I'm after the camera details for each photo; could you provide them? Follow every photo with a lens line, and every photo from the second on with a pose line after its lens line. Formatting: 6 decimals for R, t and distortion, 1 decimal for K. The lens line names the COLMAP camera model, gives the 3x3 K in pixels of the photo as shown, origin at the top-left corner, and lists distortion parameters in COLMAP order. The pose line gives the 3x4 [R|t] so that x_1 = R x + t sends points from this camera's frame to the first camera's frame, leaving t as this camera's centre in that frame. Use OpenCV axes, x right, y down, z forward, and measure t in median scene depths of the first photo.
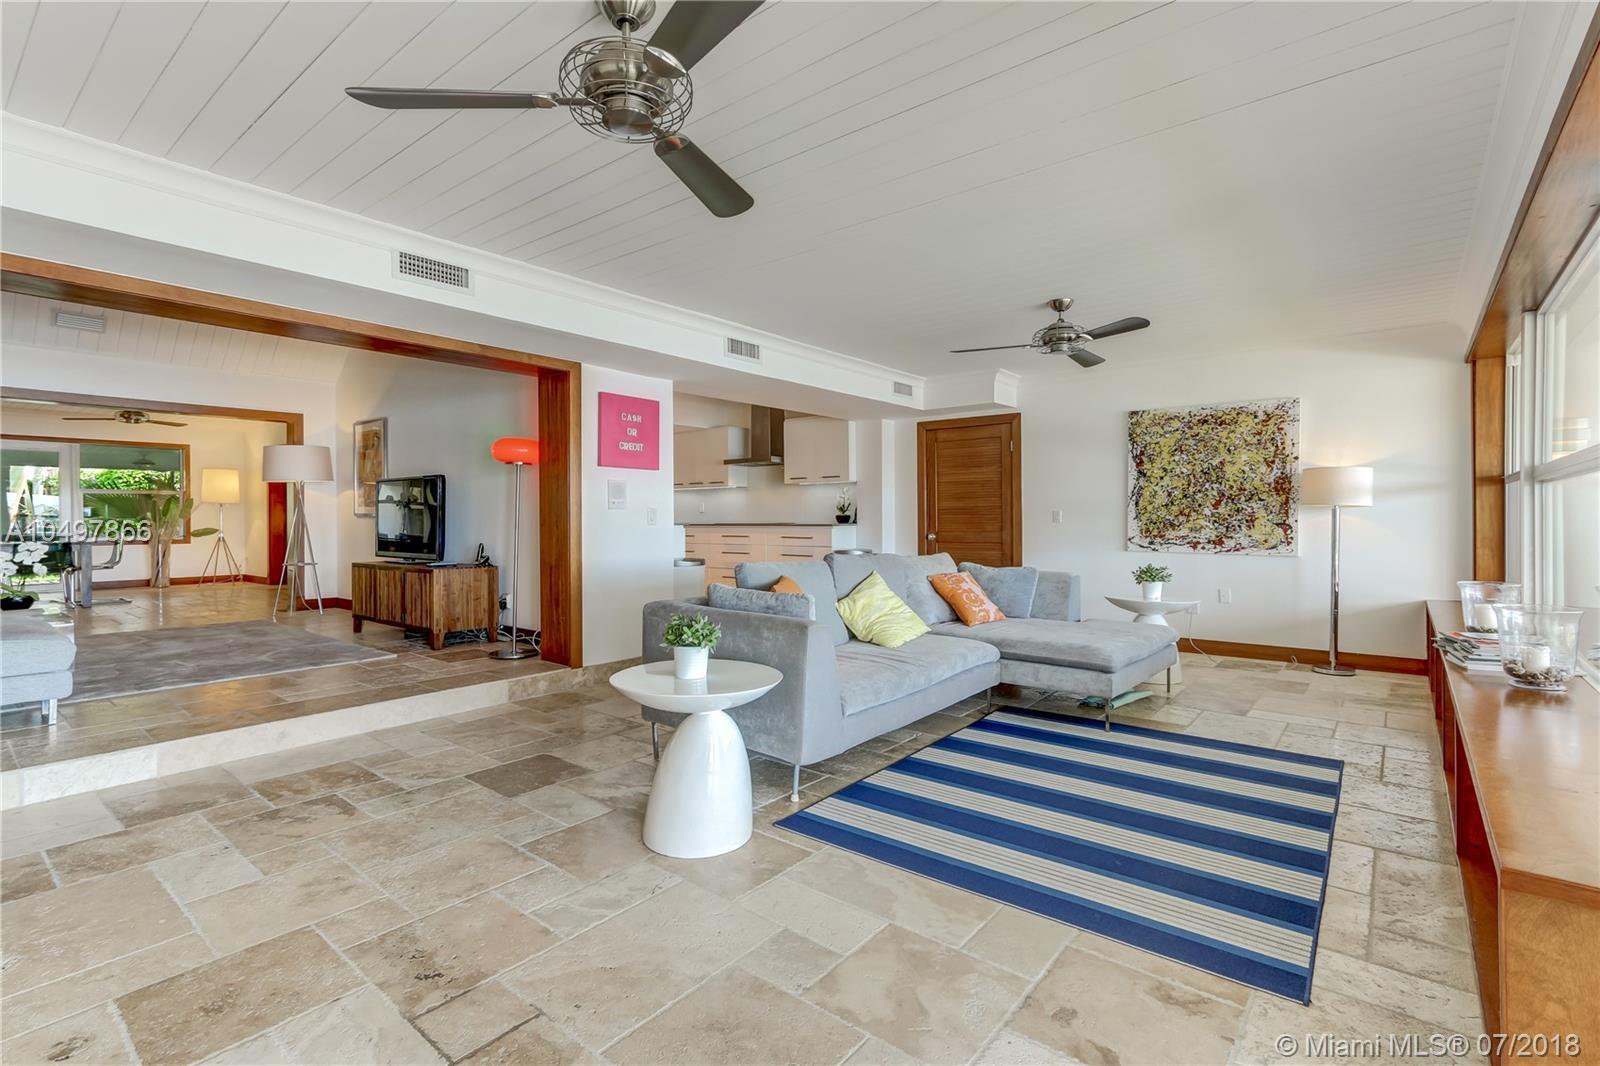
lens RADIAL K [[741.0, 0, 788.8], [0, 741.0, 529.1], [0, 0, 1]] dist [0.001103, 0.000064]
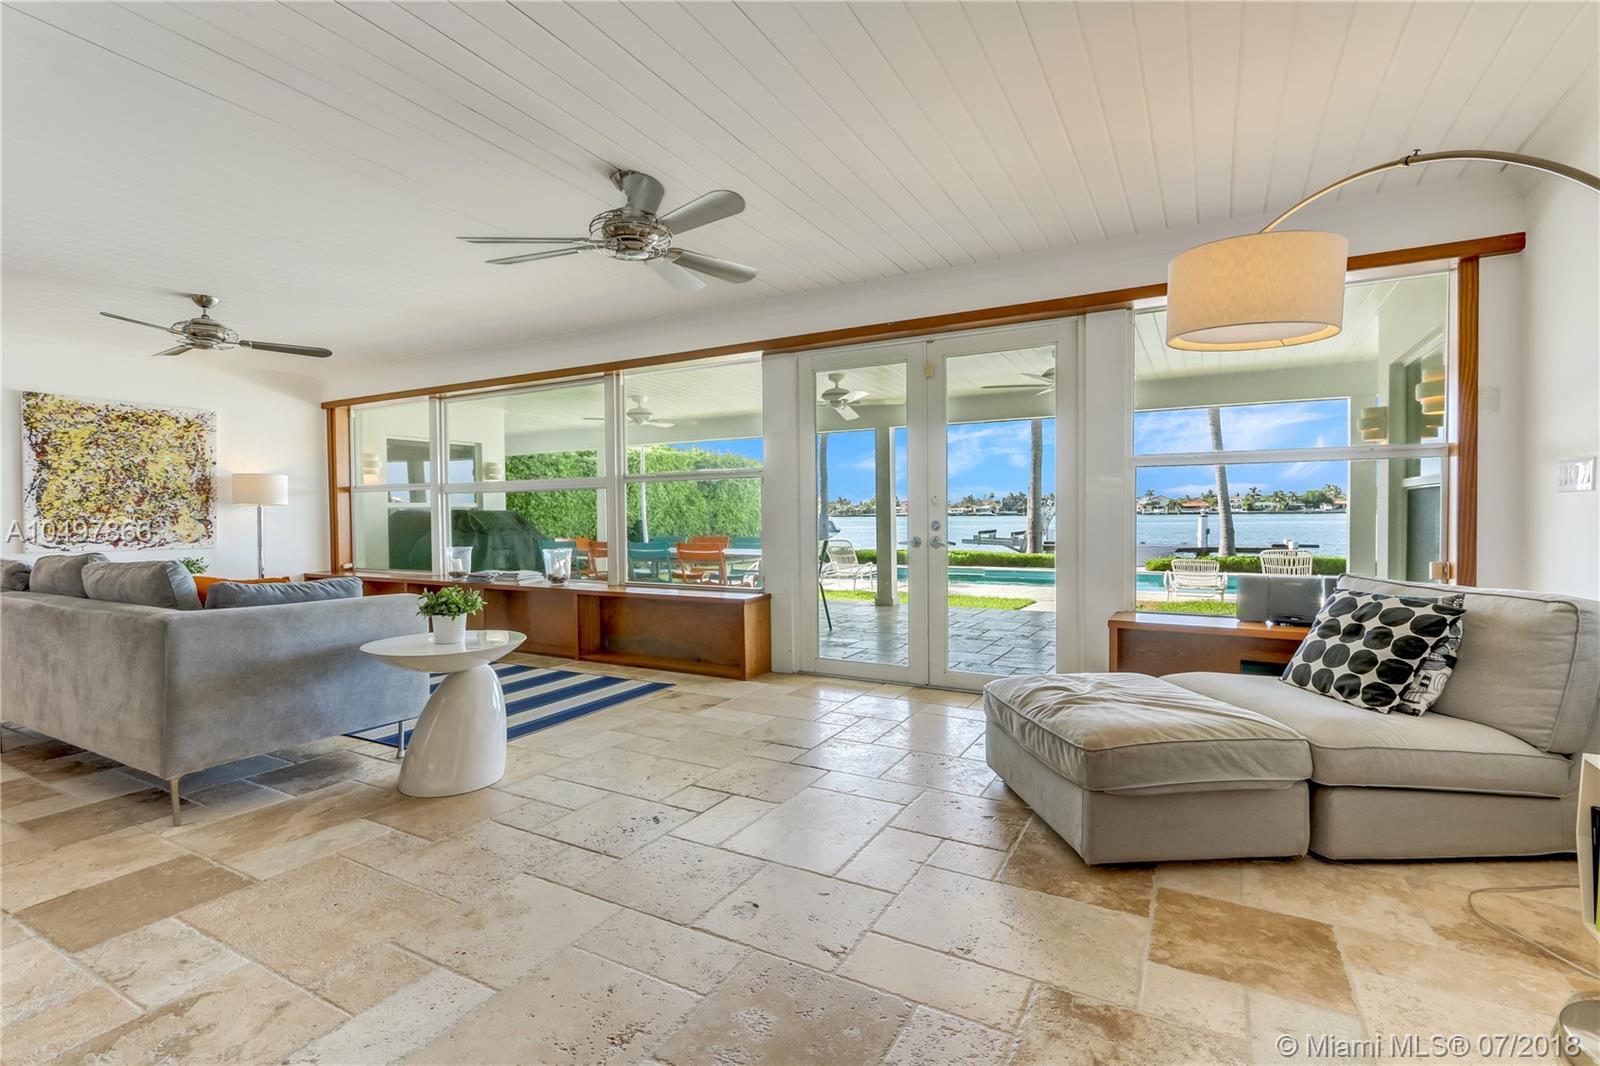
lens RADIAL K [[741.0, 0, 788.8], [0, 741.0, 529.1], [0, 0, 1]] dist [0.001103, 0.000064]
pose [[-0.172743, -0.014208, 0.984864, -0.582065], [0.024654, 0.999520, 0.018743, 0.007590], [-0.984658, 0.027519, -0.172310, 0.297008]]
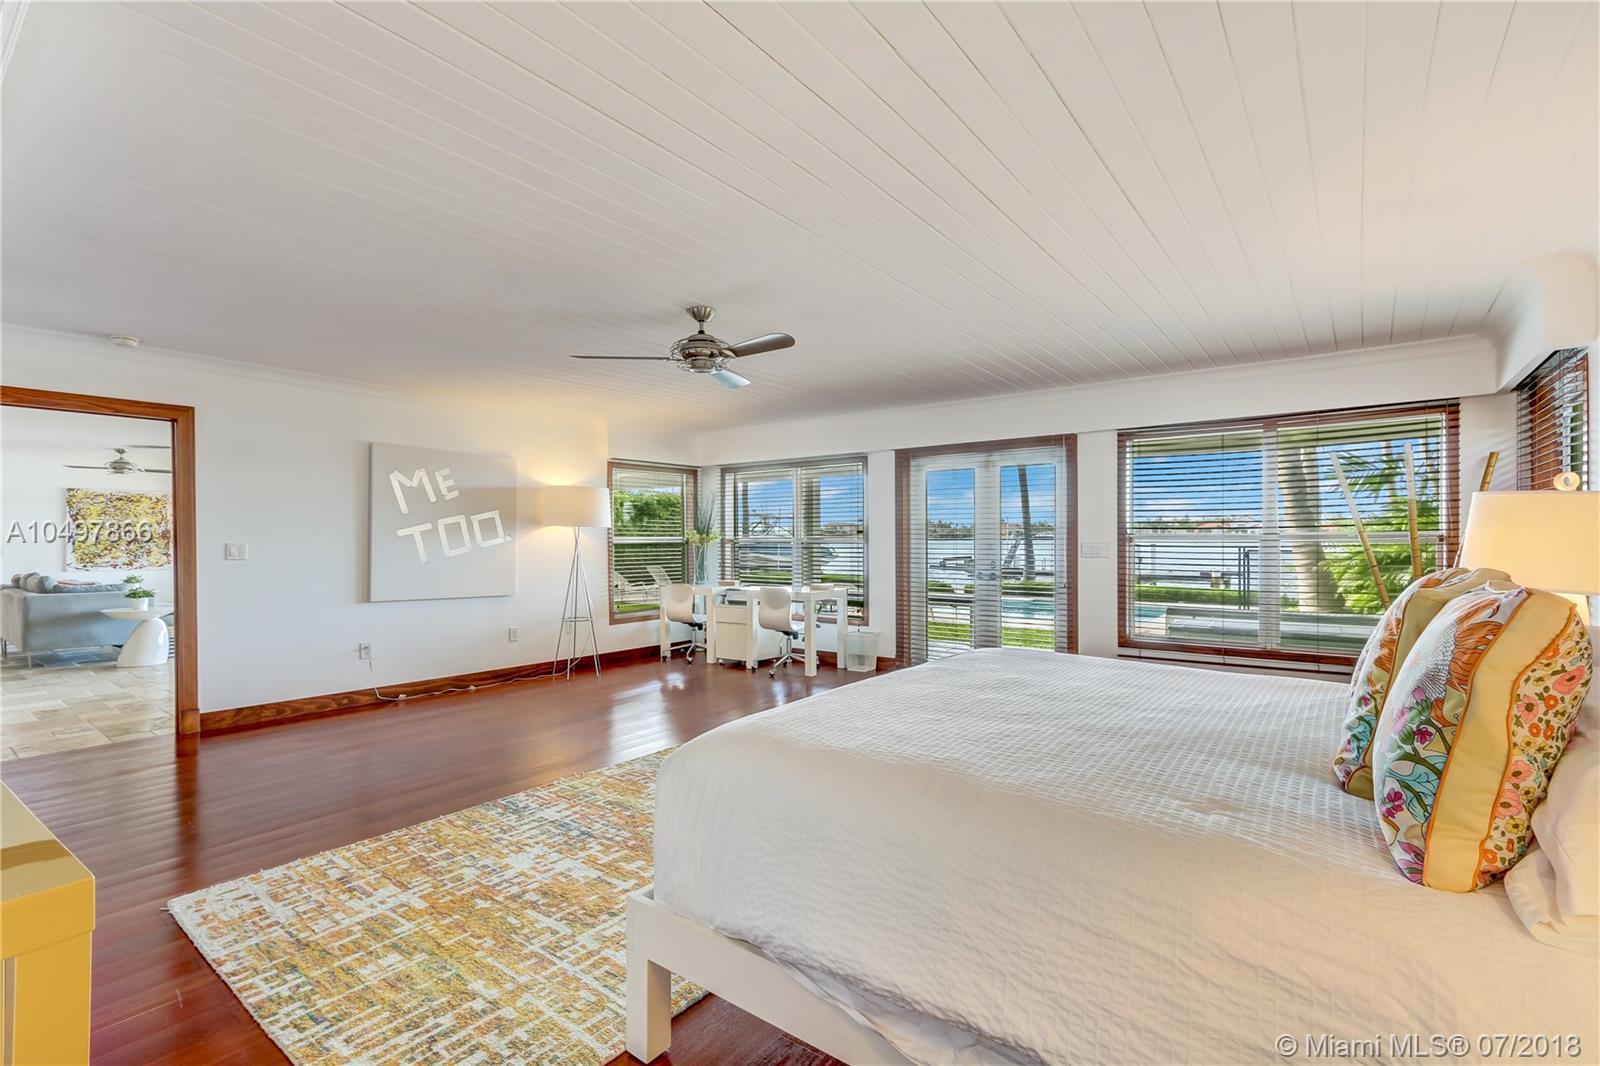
lens RADIAL K [[725.3, 0, 780.4], [0, 725.3, 542.7], [0, 0, 1]] dist [-0.001022, -0.000320]
pose [[-0.024260, -0.002482, 0.999703, -1.293751], [0.019254, 0.999810, 0.002949, -0.010137], [-0.999520, 0.019320, -0.024207, -0.603352]]
